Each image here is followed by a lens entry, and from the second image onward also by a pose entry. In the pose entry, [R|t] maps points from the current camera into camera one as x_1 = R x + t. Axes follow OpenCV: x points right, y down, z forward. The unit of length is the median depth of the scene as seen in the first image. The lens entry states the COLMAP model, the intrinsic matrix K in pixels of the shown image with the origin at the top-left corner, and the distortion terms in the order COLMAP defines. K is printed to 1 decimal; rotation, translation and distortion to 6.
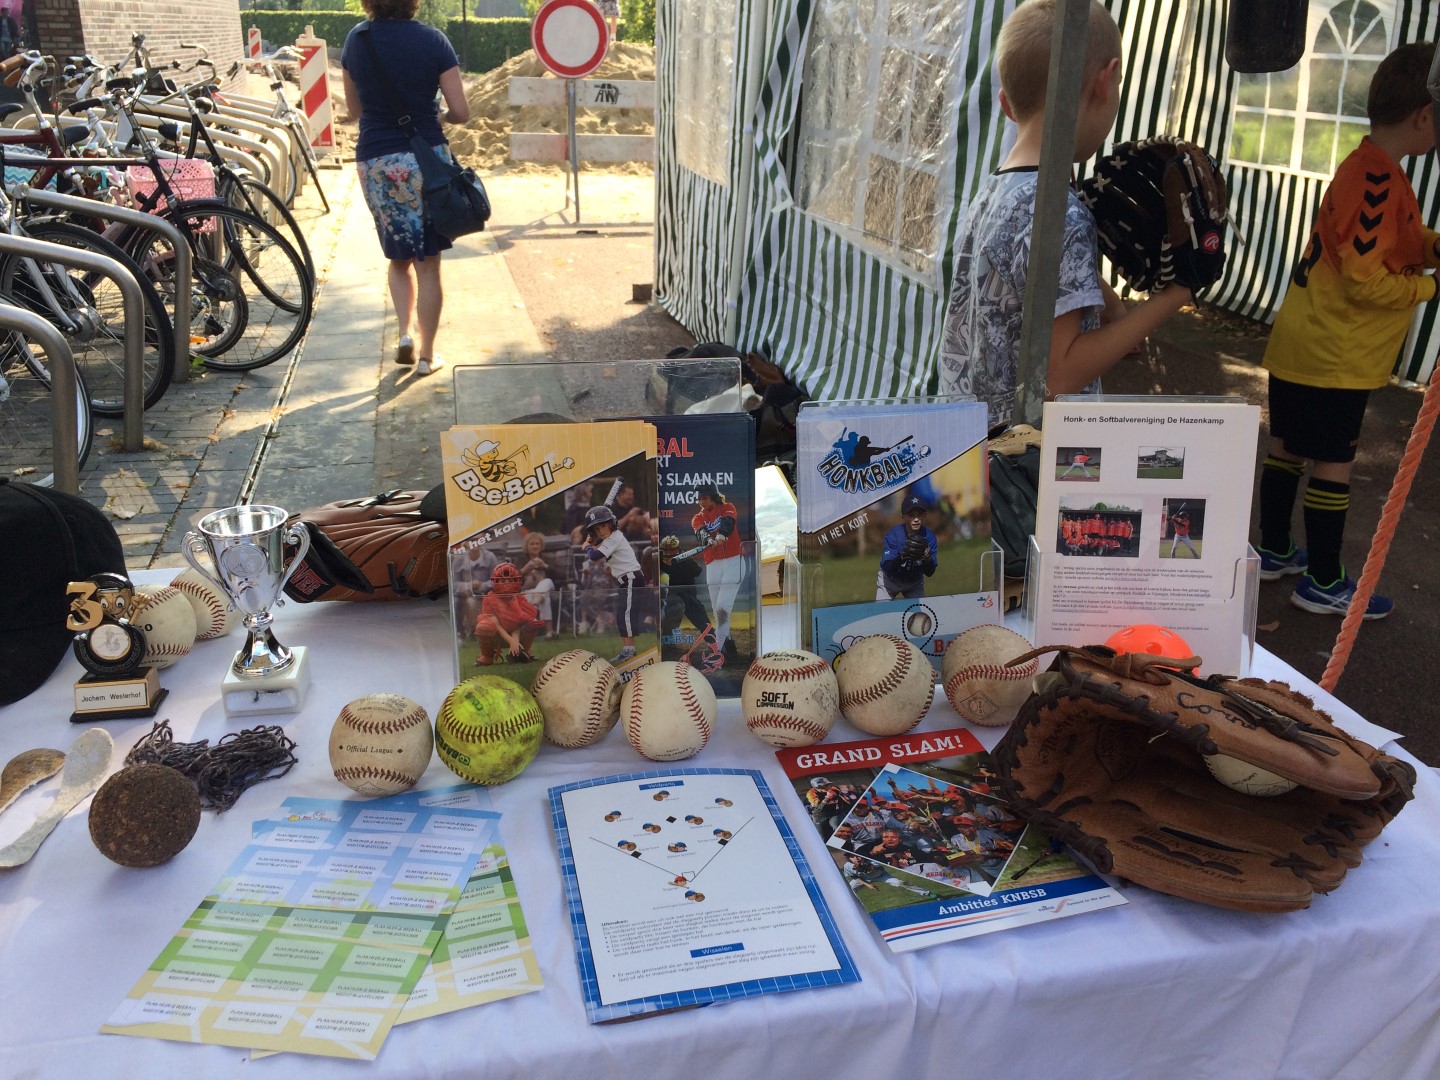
lens RADIAL K [[1242.2, 0, 720.0], [0, 1242.2, 540.0], [0, 0, 1]] dist [0.076294, -0.122754]
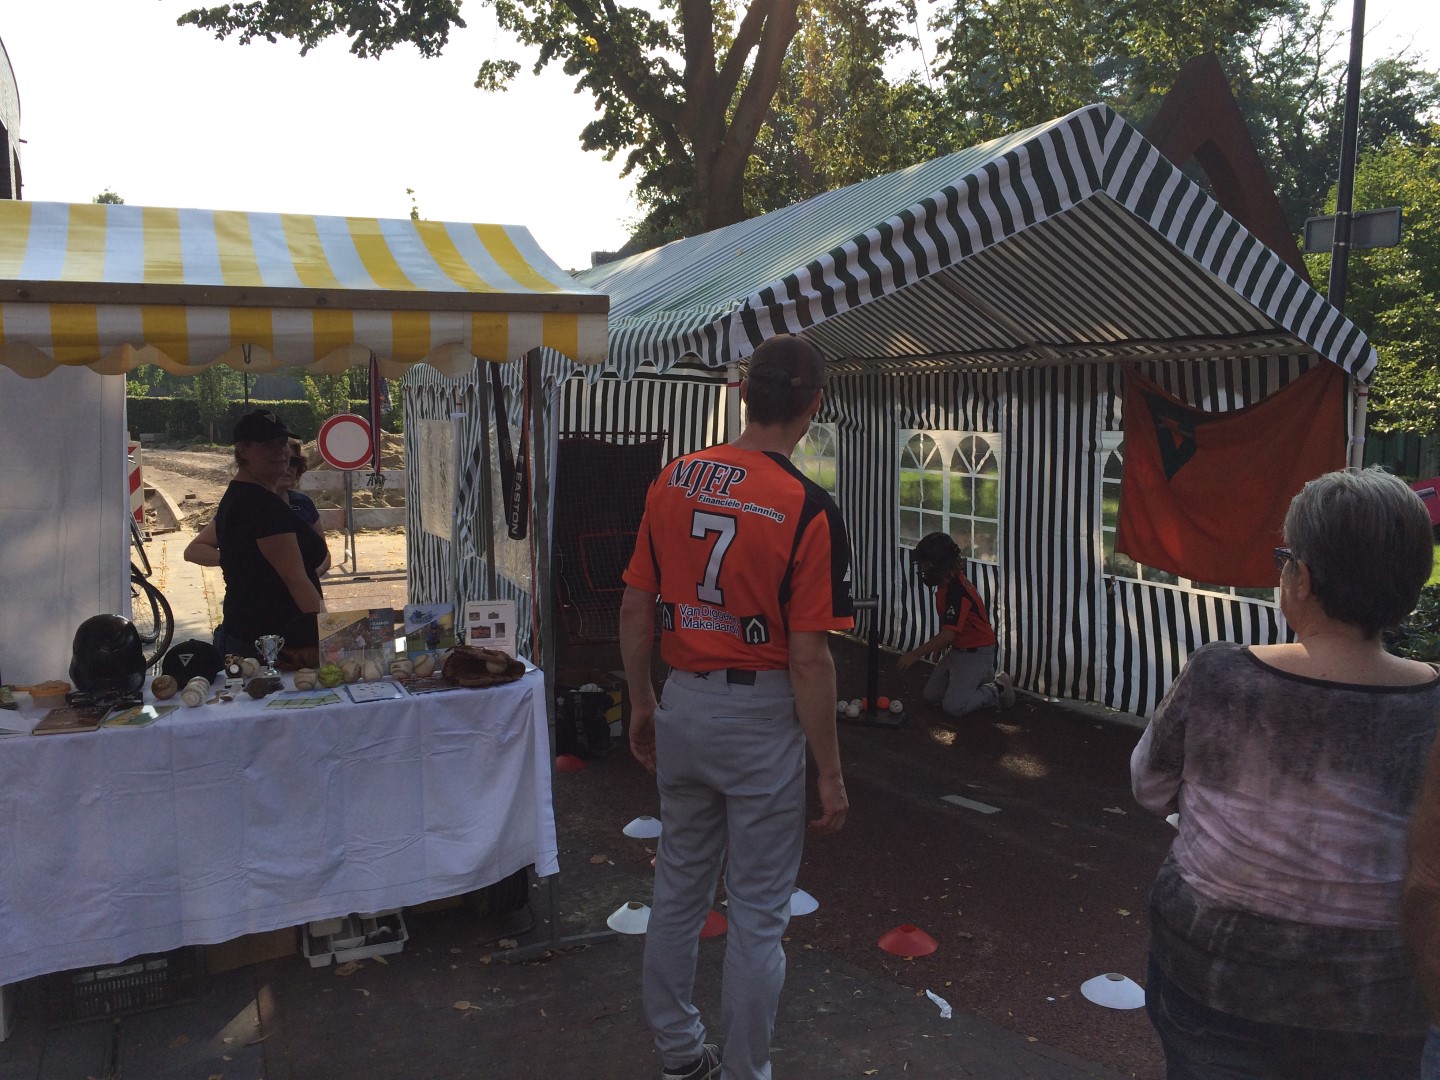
lens RADIAL K [[1242.2, 0, 720.0], [0, 1242.2, 540.0], [0, 0, 1]] dist [0.076294, -0.122754]
pose [[0.983911, -0.043746, 0.173221, 0.062419], [0.087937, 0.962562, -0.256403, 0.136639], [-0.155519, 0.267510, 0.950922, -0.519310]]
